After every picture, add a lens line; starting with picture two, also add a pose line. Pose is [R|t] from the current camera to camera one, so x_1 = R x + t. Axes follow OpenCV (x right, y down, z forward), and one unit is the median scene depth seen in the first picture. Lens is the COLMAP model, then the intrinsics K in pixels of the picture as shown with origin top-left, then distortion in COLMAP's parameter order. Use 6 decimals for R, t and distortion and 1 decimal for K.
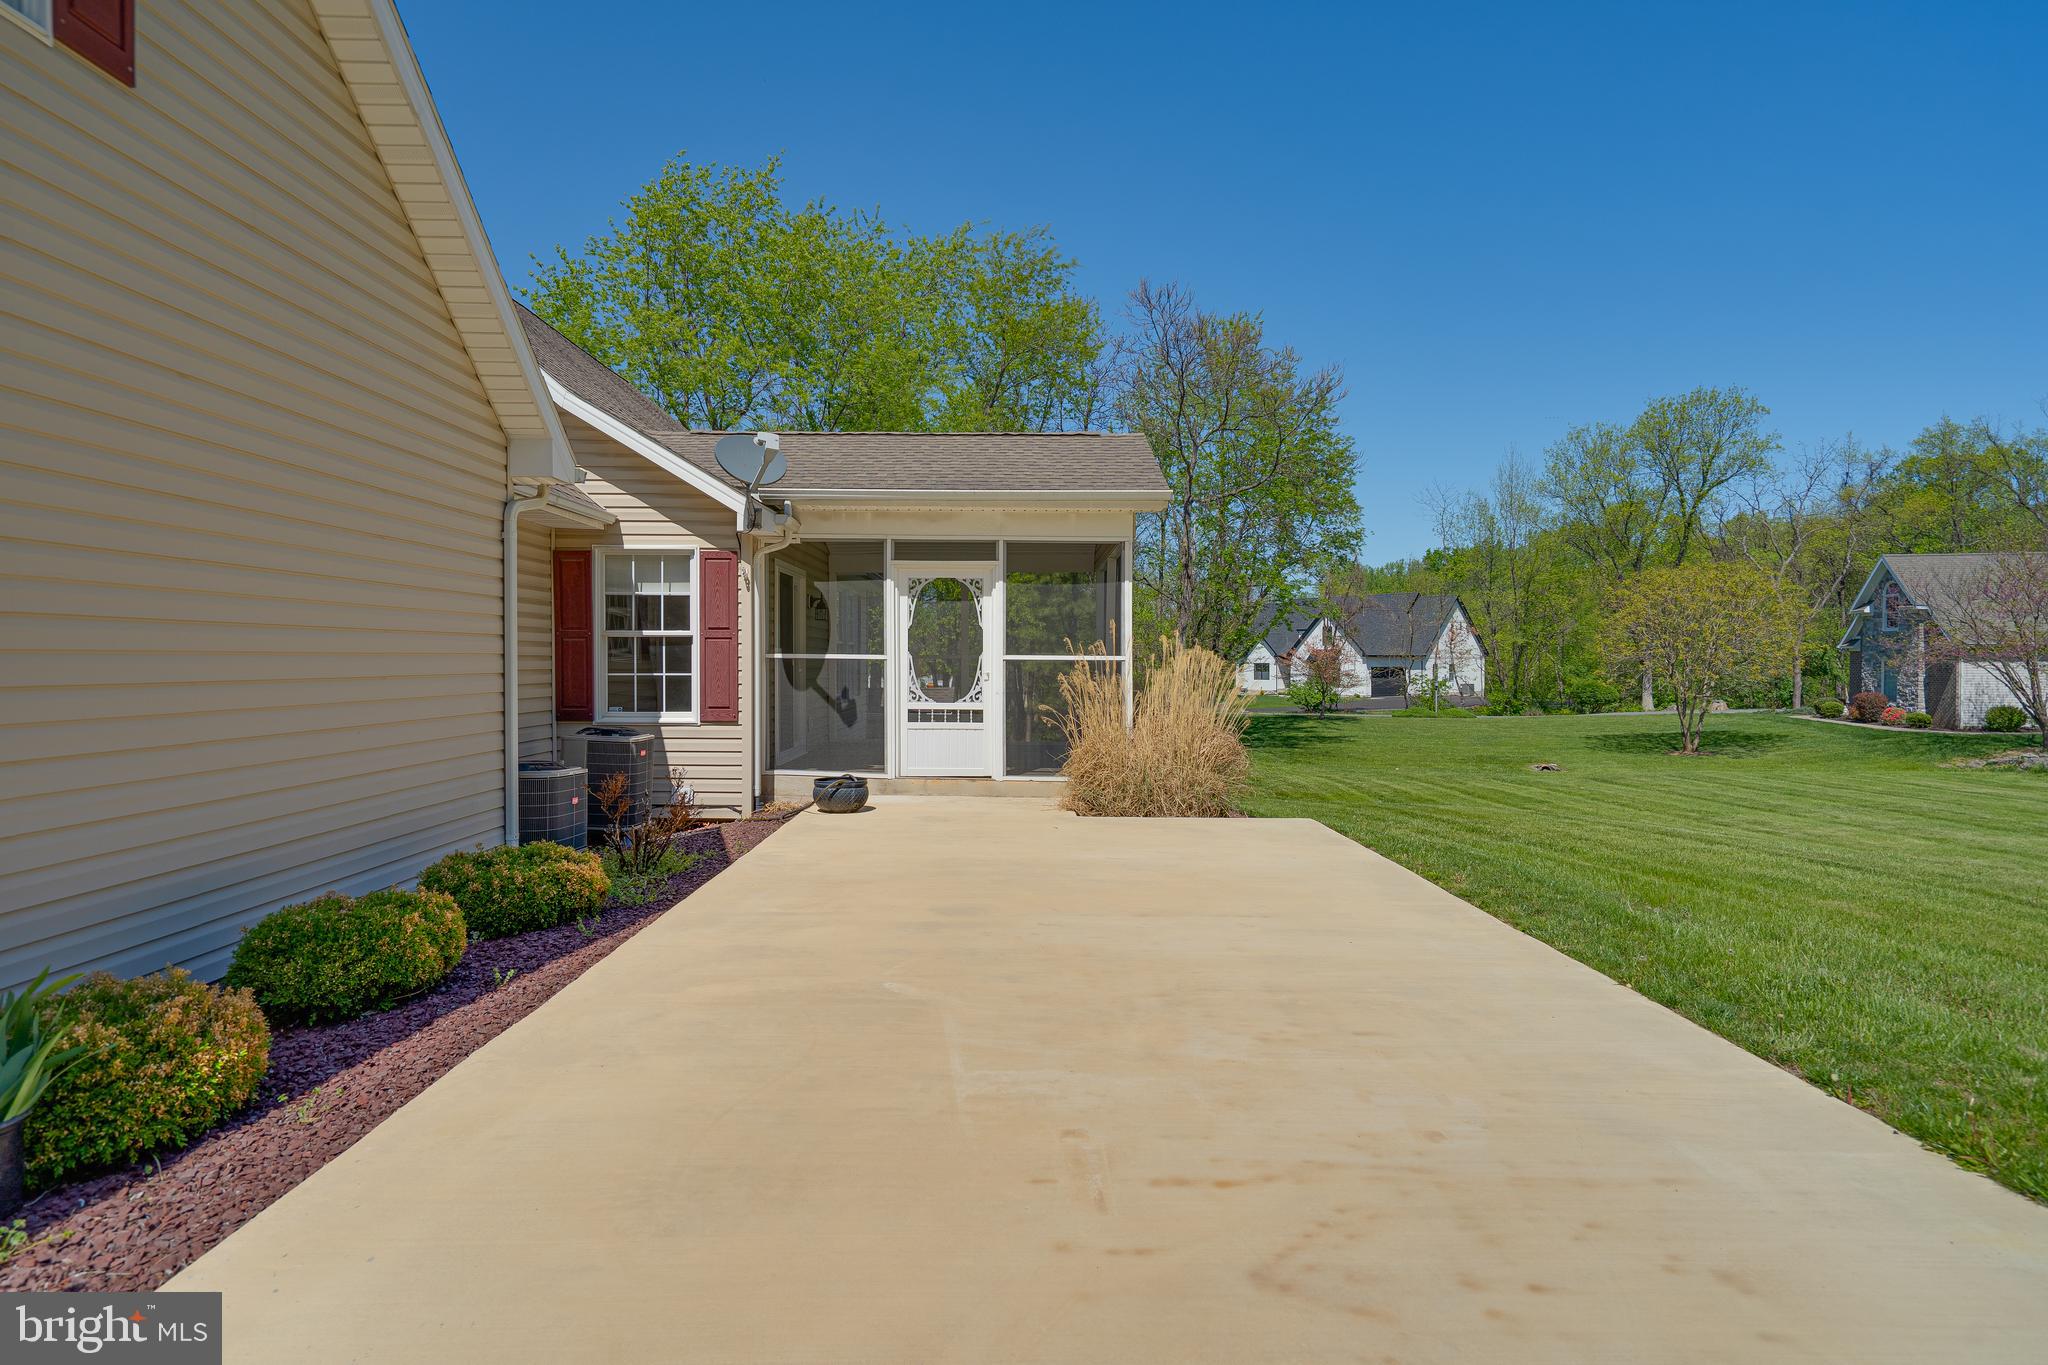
lens RADIAL K [[1055.3, 0, 1024.0], [0, 1055.3, 682.5], [0, 0, 1]] dist [-0.002428, 0.000147]
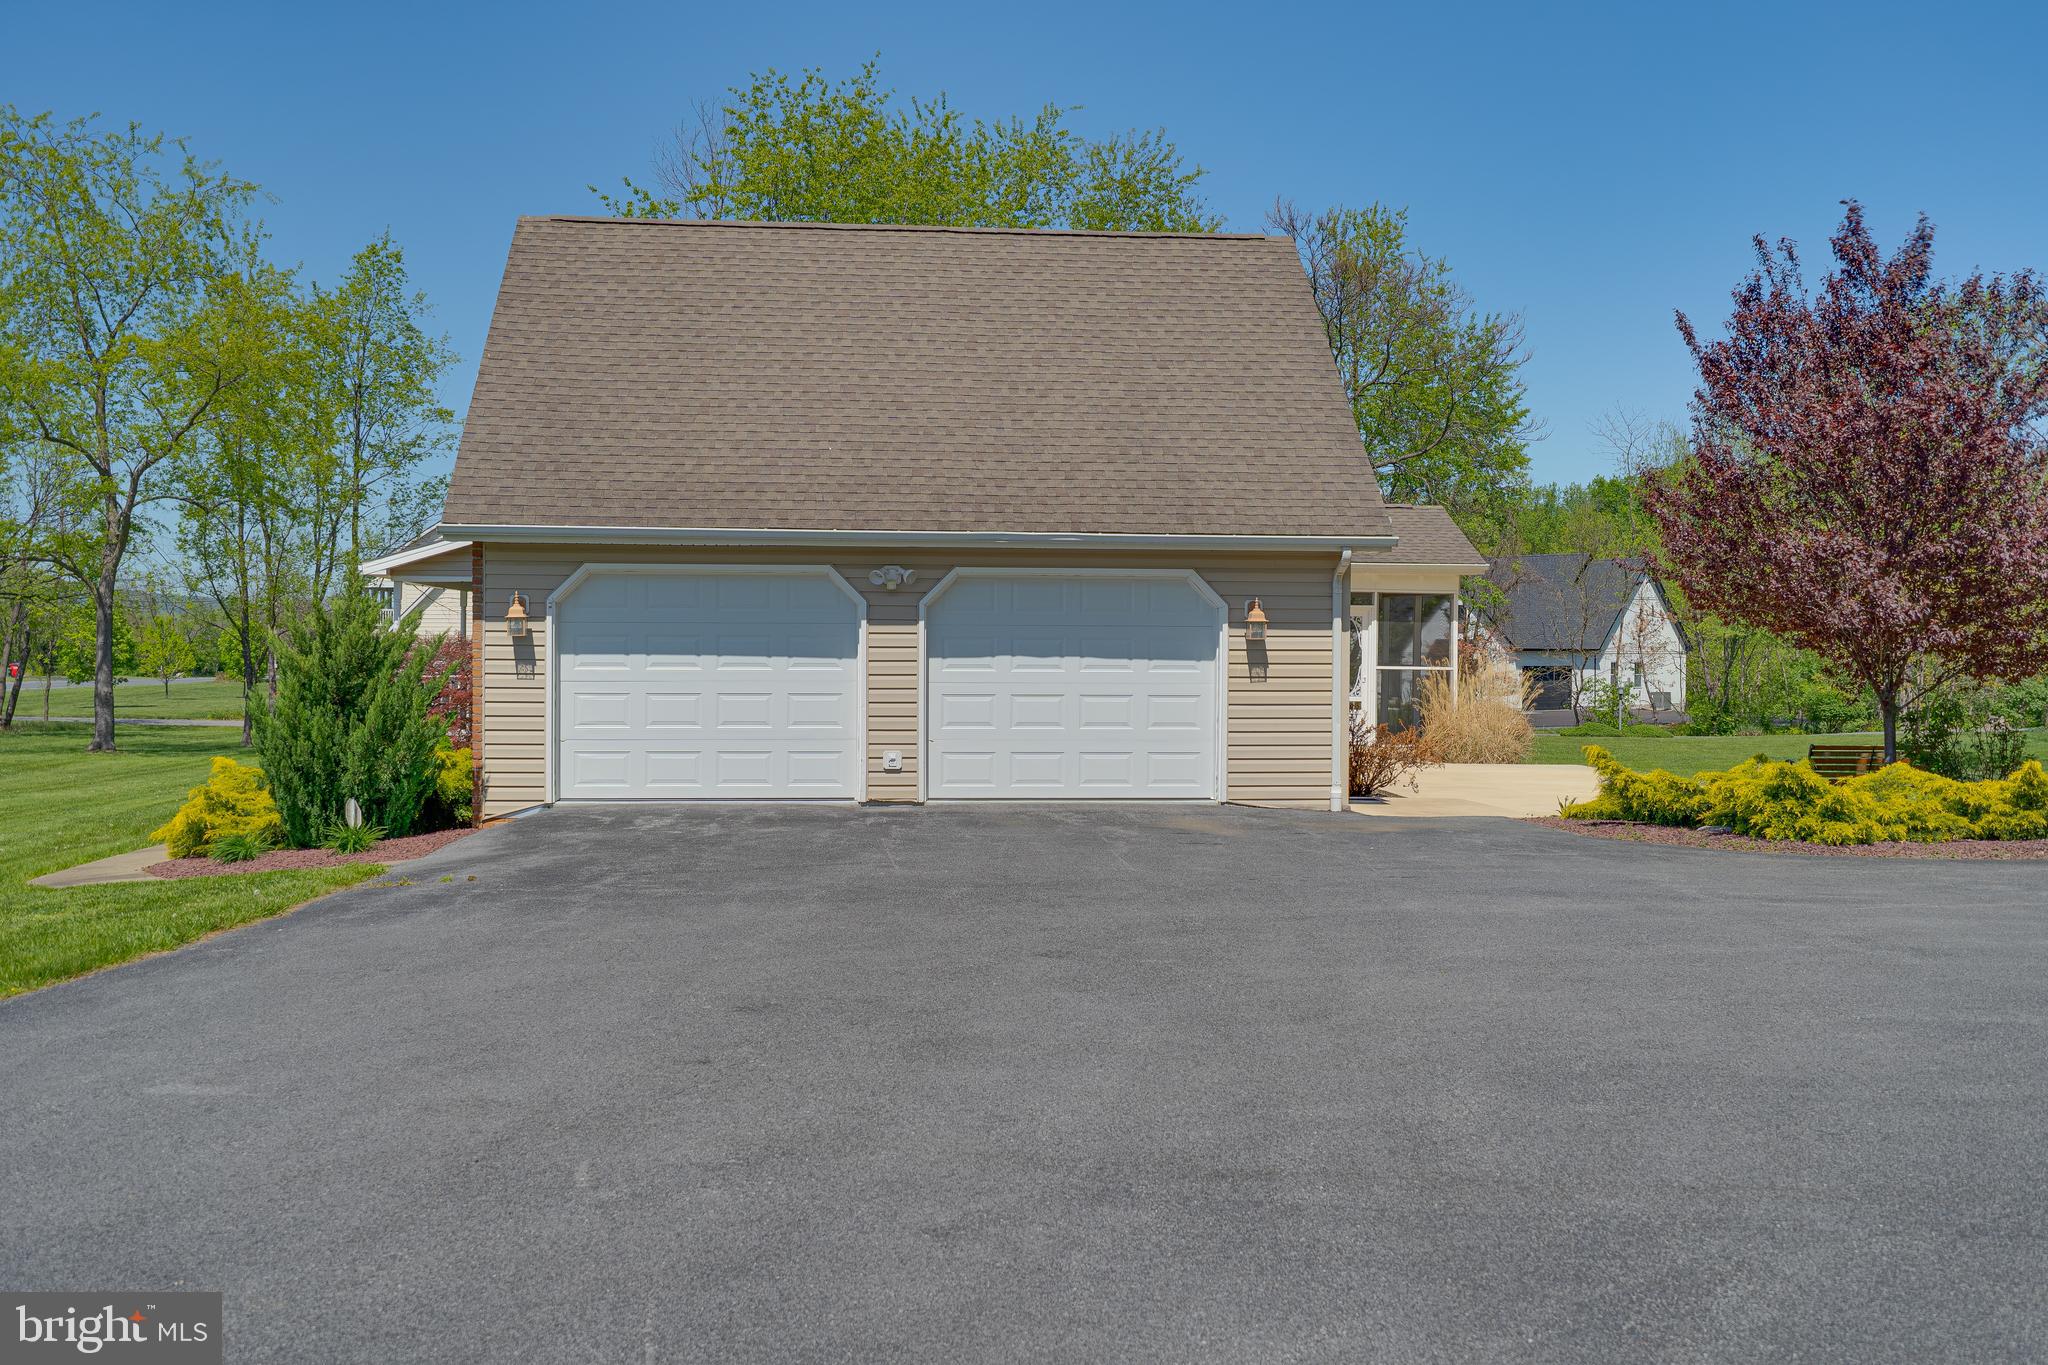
lens RADIAL K [[2099.7, 0, 1024.0], [0, 2099.7, 682.5], [0, 0, 1]] dist [0.012862, 0.020223]
pose [[0.994509, 0.002256, 0.104623, -0.142420], [-0.001857, 0.999991, -0.003910, 0.001748], [-0.104631, 0.003694, 0.994504, -0.334088]]
